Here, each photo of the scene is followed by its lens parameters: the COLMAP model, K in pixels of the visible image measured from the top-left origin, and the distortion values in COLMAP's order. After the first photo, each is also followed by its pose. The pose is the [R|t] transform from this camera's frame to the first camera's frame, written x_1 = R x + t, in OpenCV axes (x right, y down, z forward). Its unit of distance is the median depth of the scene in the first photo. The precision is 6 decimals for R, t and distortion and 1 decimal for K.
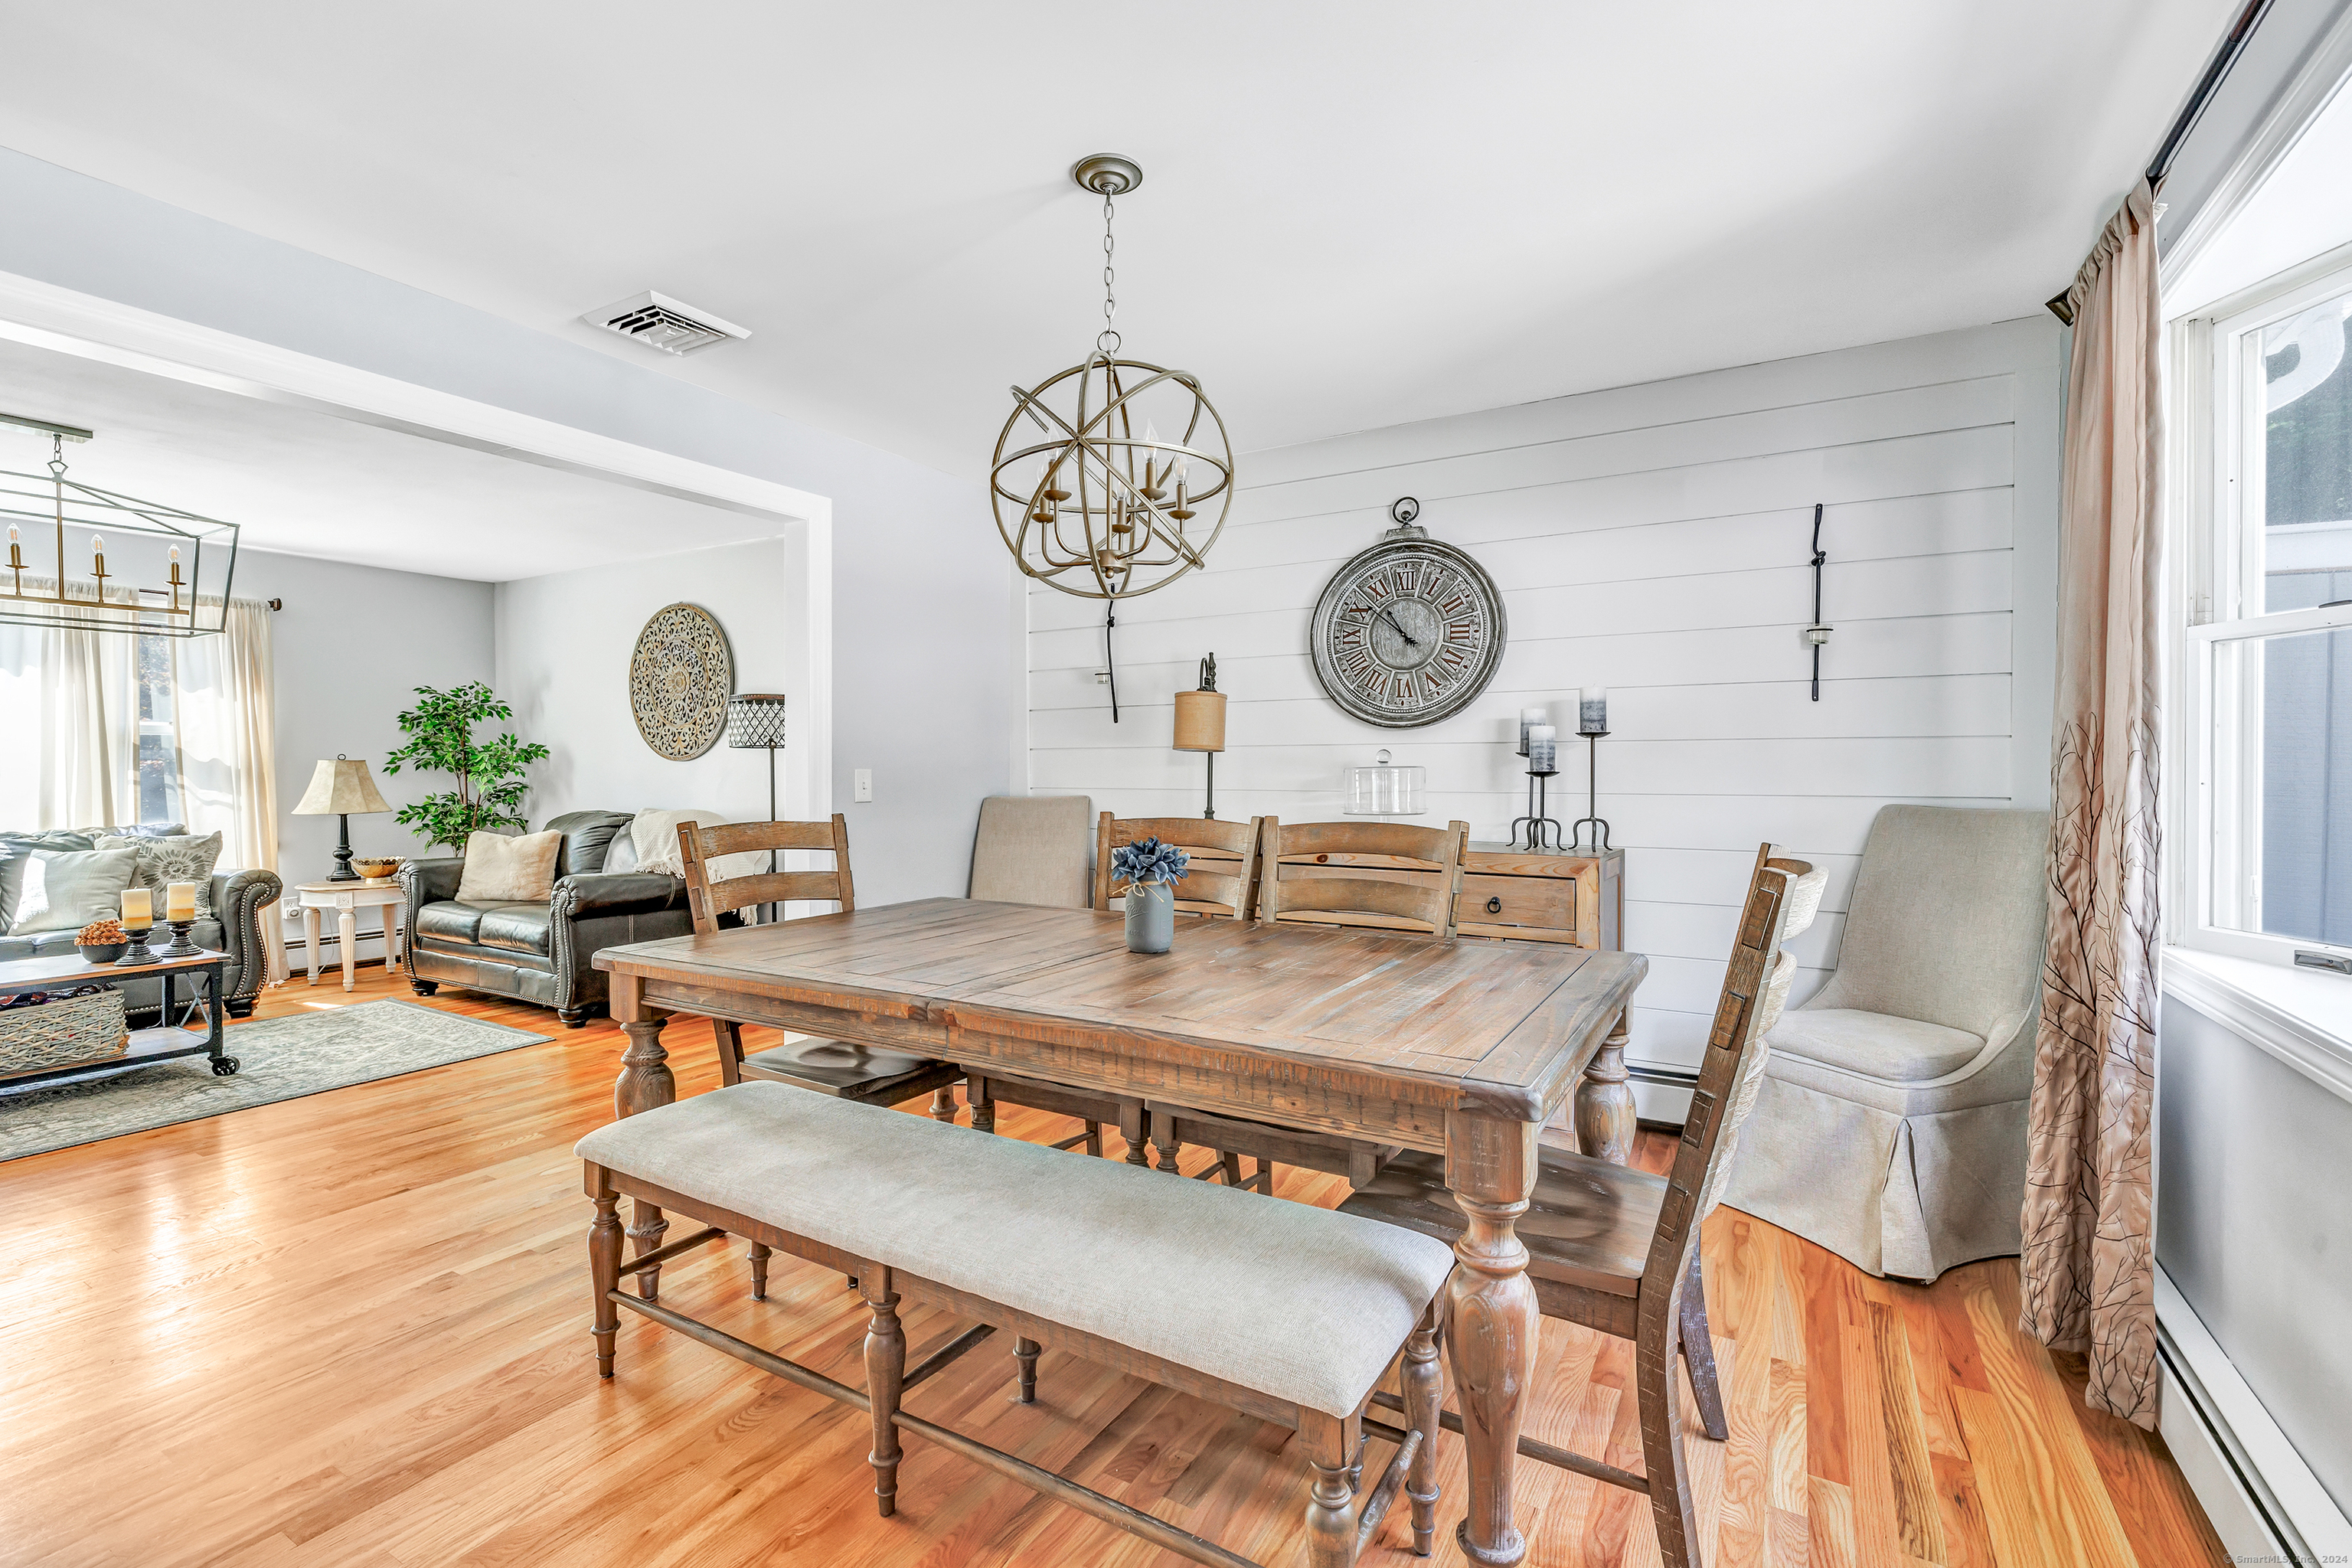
lens RADIAL K [[1044.6, 0, 1197.1], [0, 1044.6, 770.1], [0, 0, 1]] dist [0.001389, 0.000355]
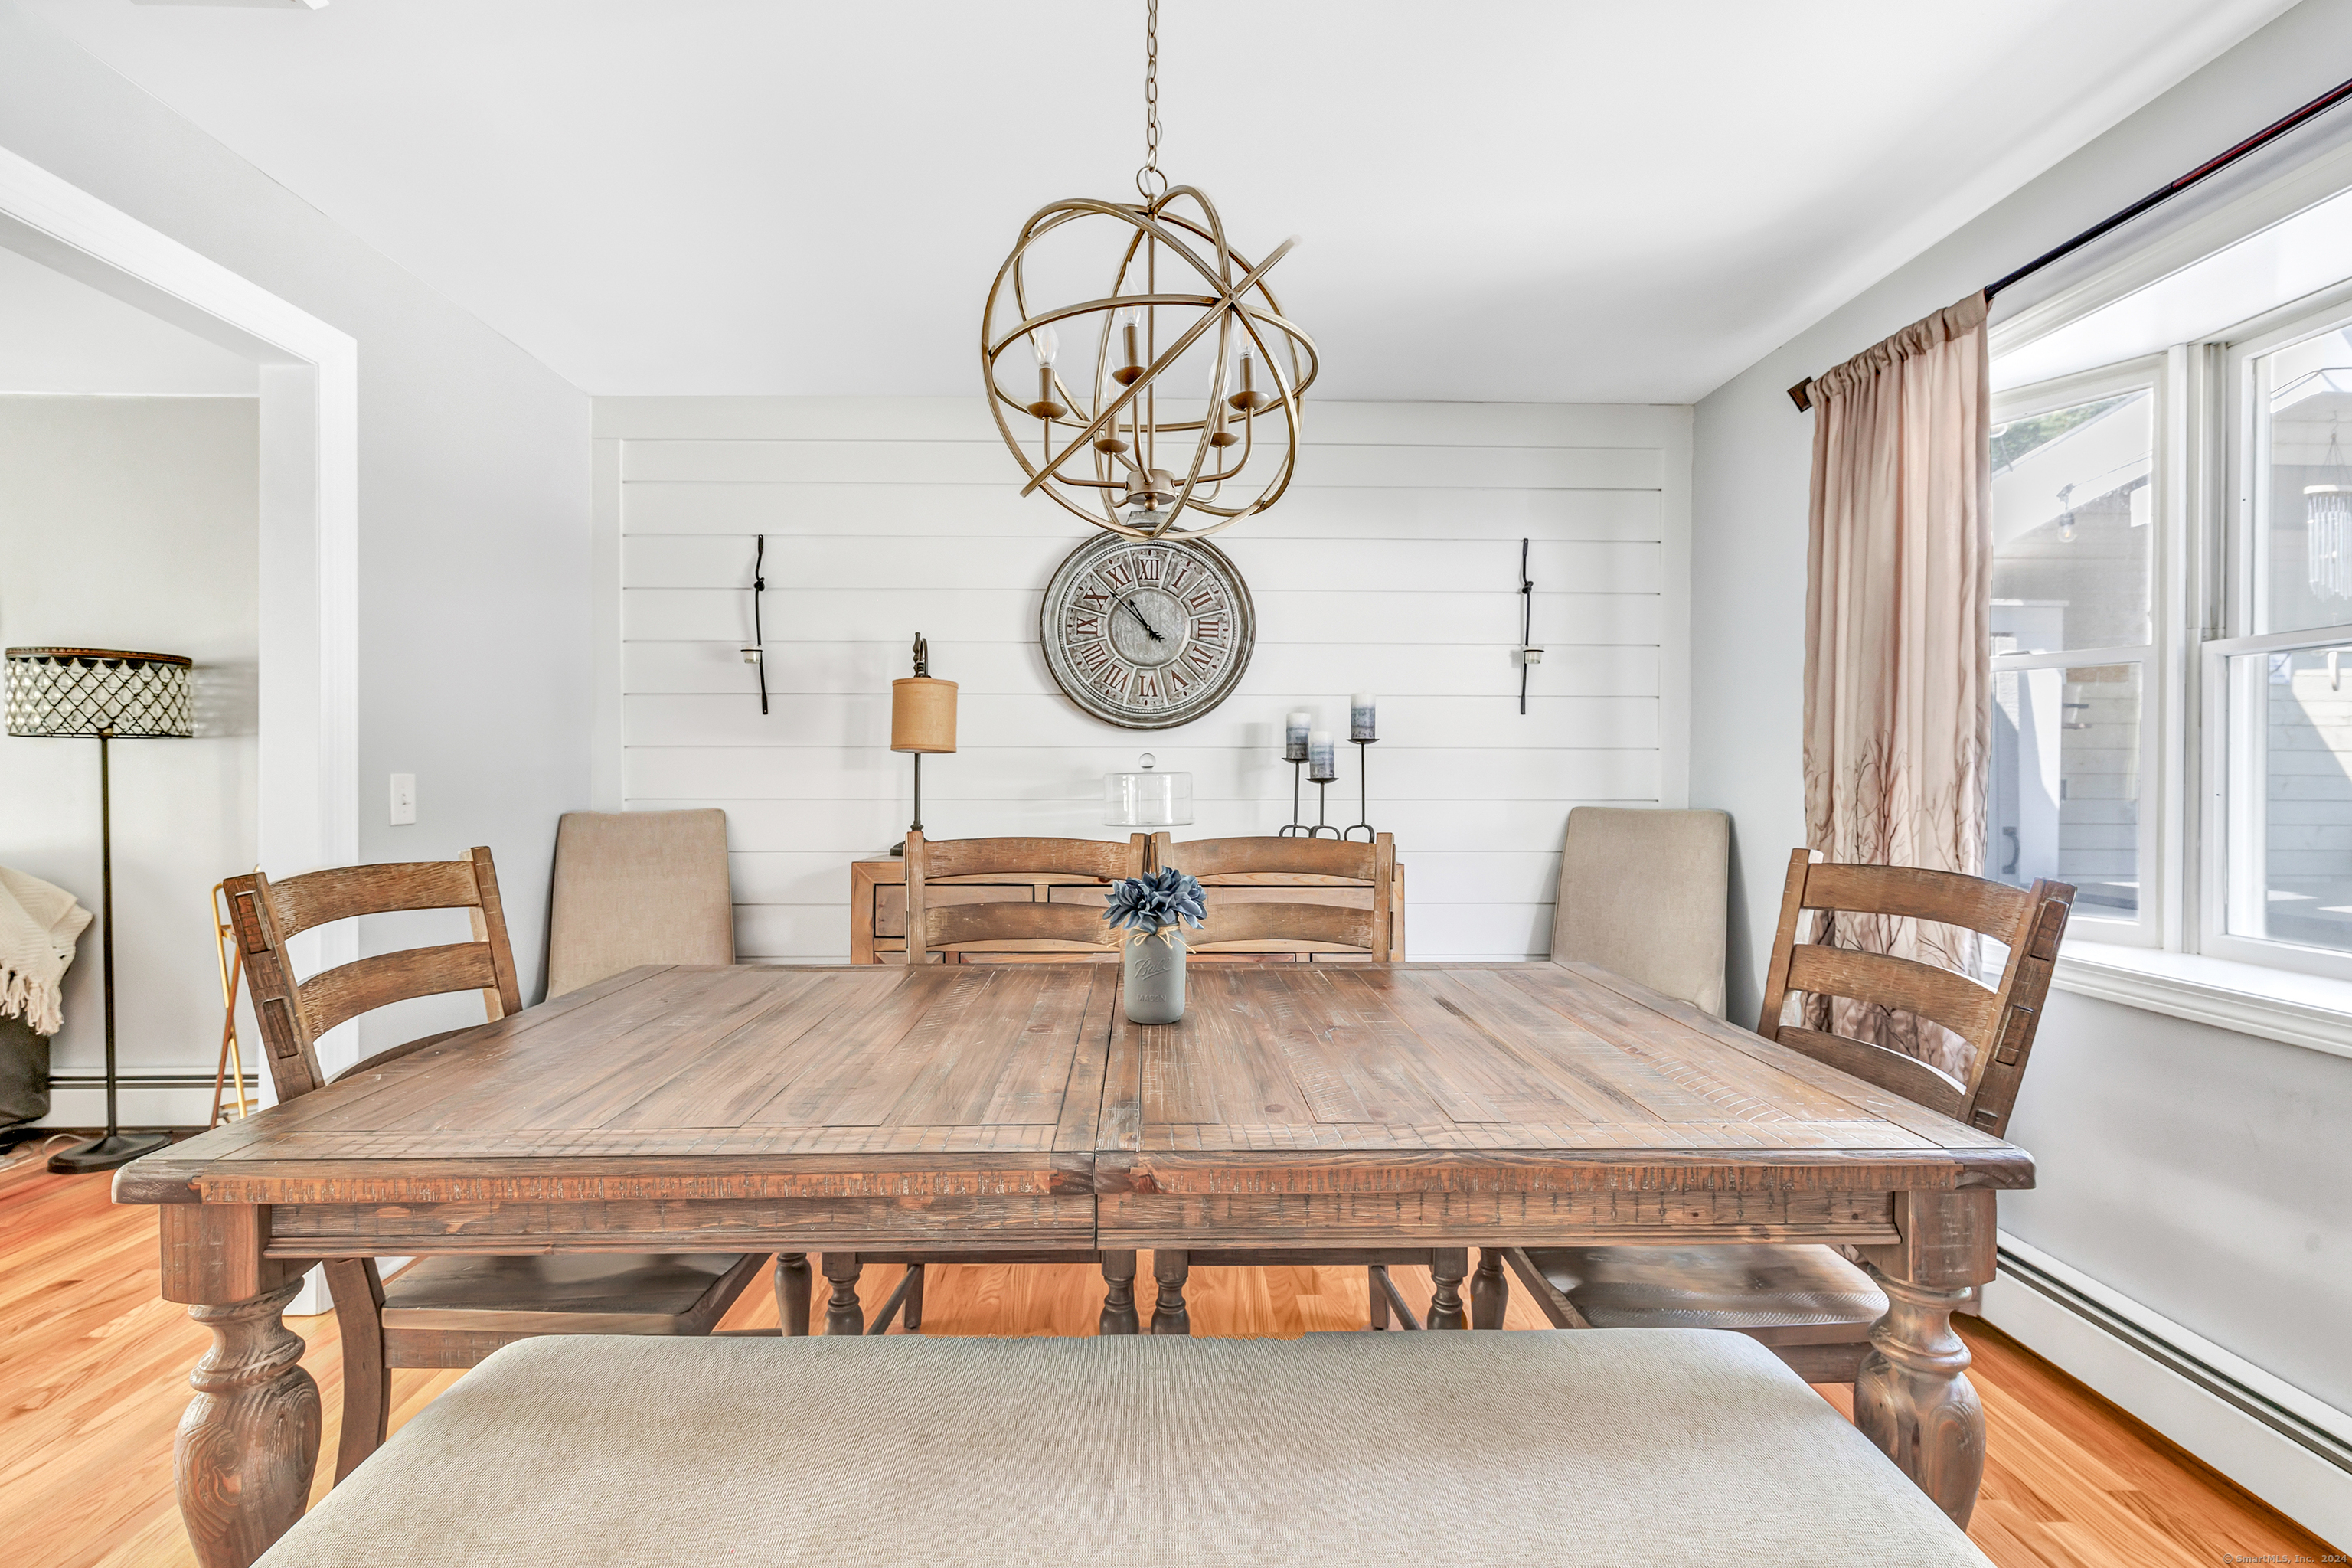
lens RADIAL K [[1030.9, 0, 1216.5], [0, 1030.9, 781.2], [0, 0, 1]] dist [-0.000683, 0.000504]
pose [[0.854051, -0.001758, 0.520187, -0.255117], [-0.001770, 0.999979, 0.006285, -0.001338], [-0.520187, -0.006289, 0.854029, 0.228285]]
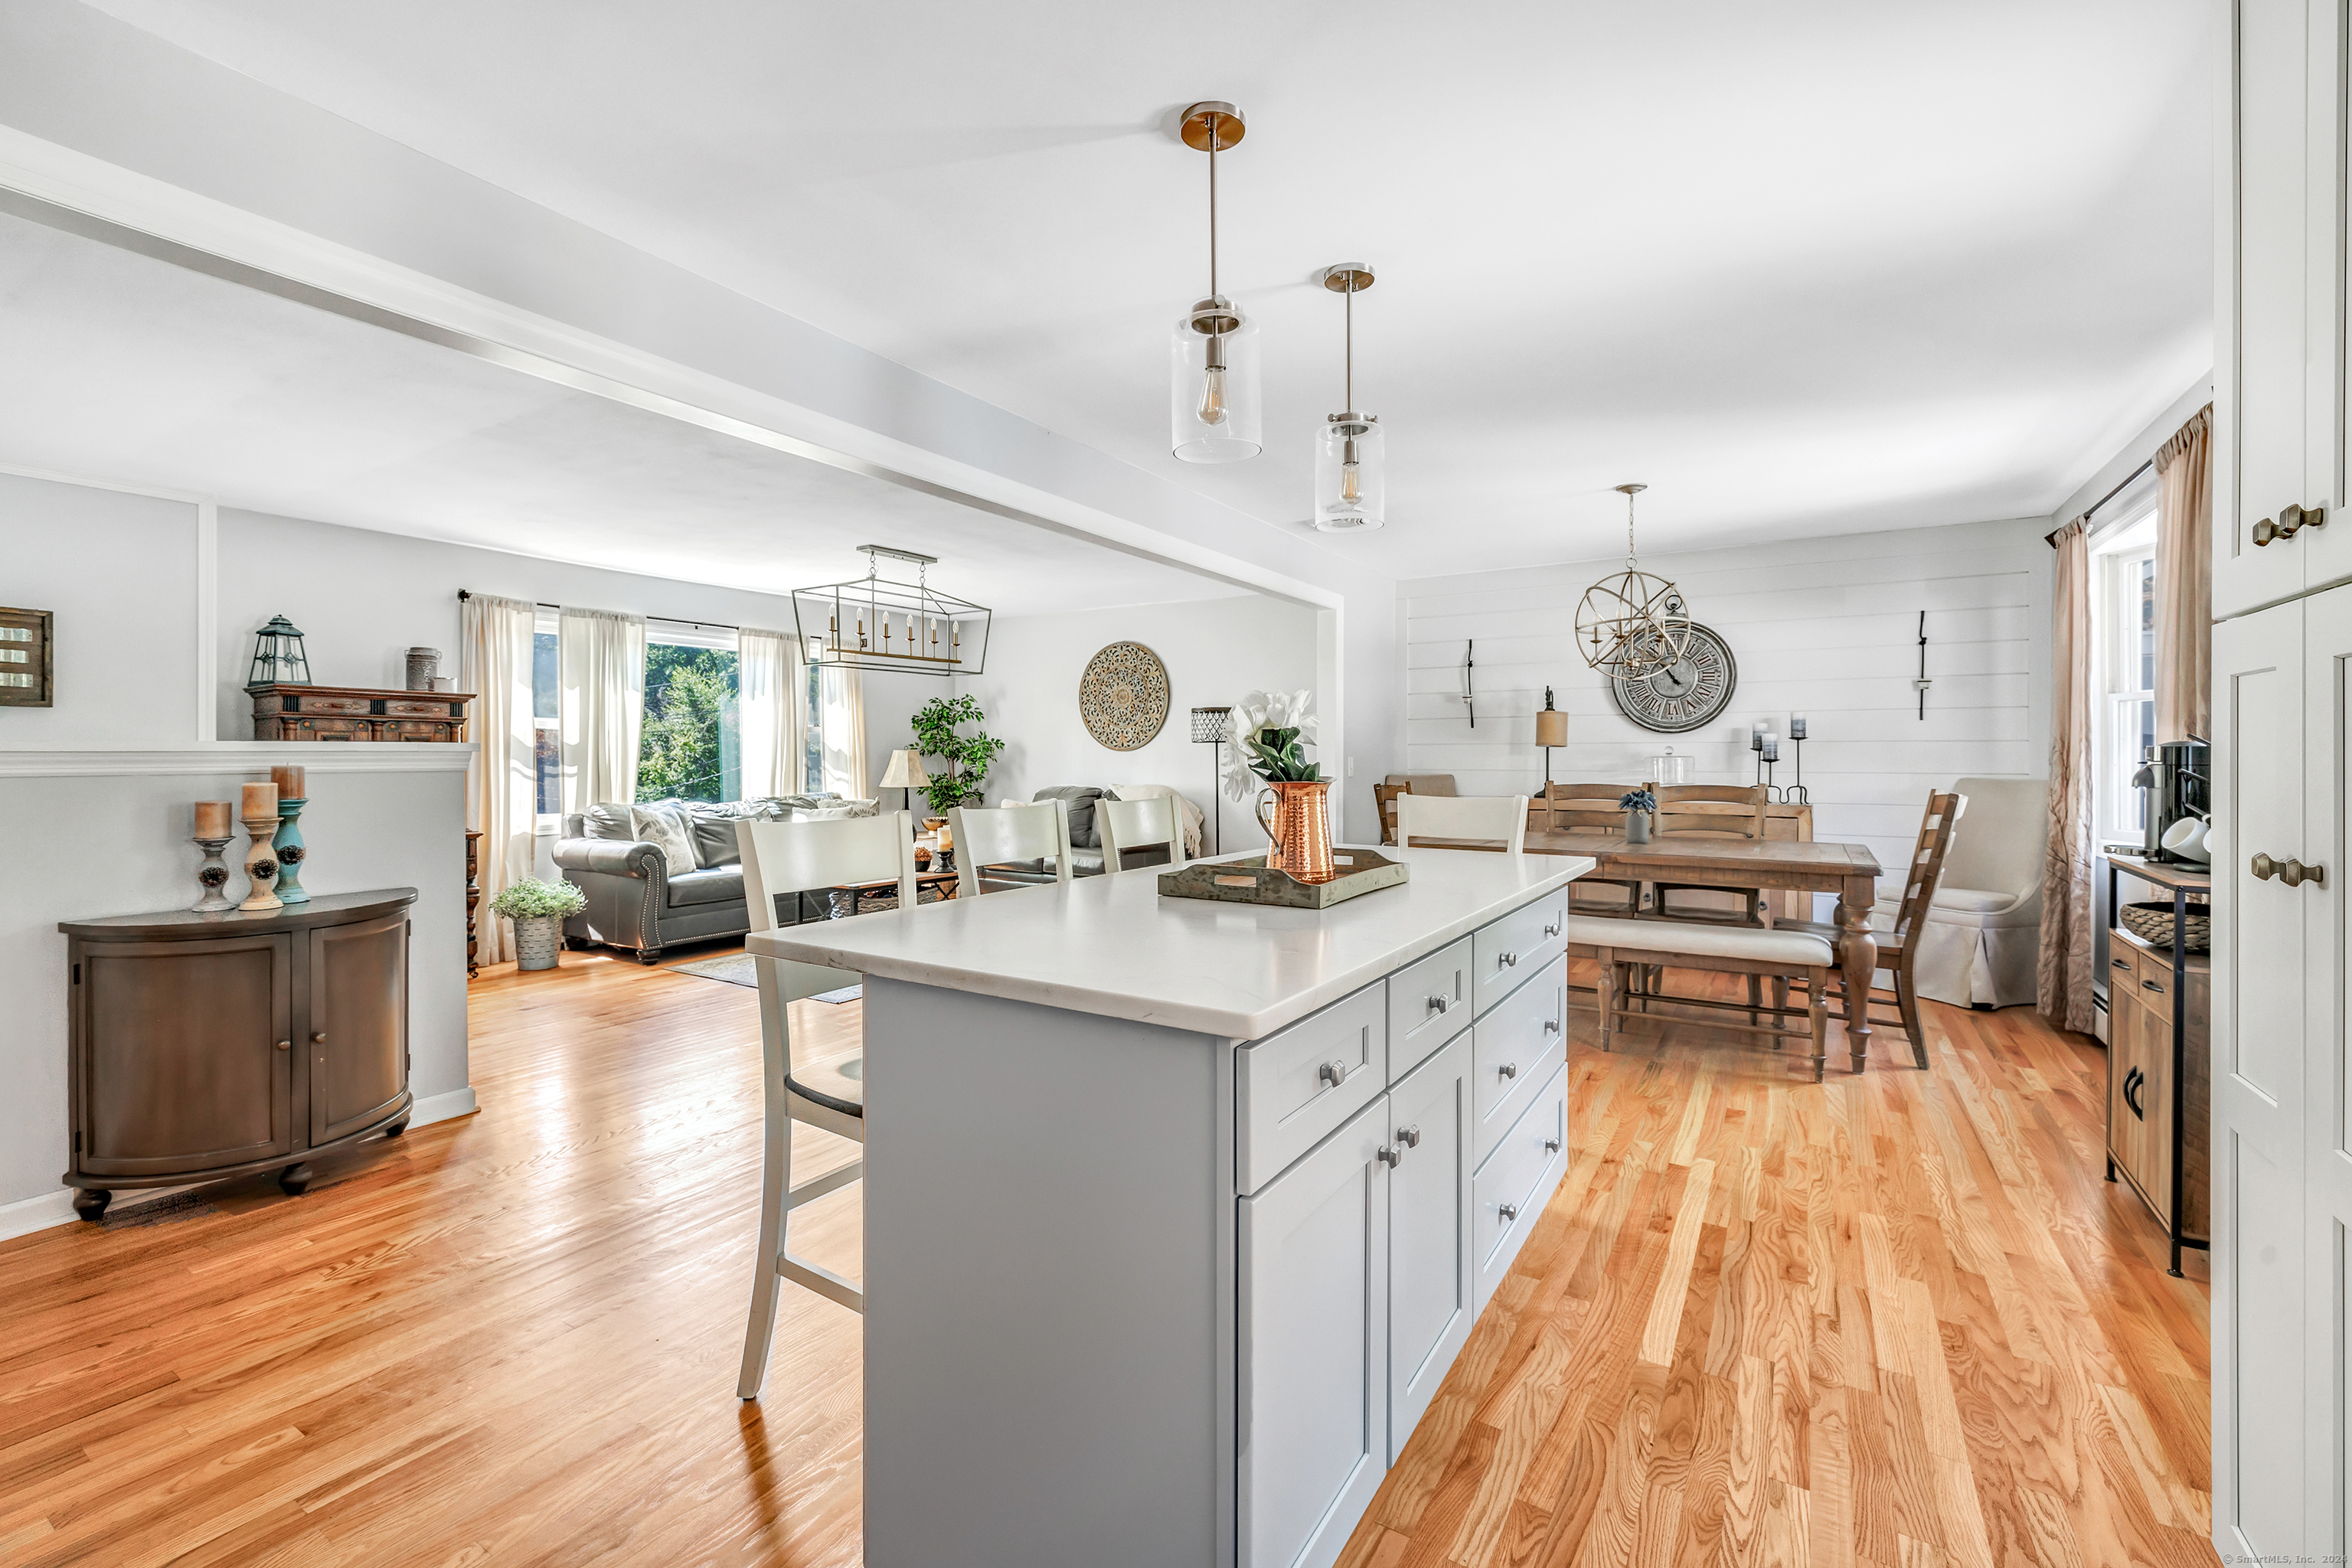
lens RADIAL K [[999.4, 0, 1303.6], [0, 999.4, 744.1], [0, 0, 1]] dist [0.000424, 0.000058]
pose [[0.999046, 0.002674, 0.043595, -0.530652], [-0.002008, 0.999881, -0.015324, 0.003016], [-0.043631, 0.015222, 0.998932, -0.651520]]
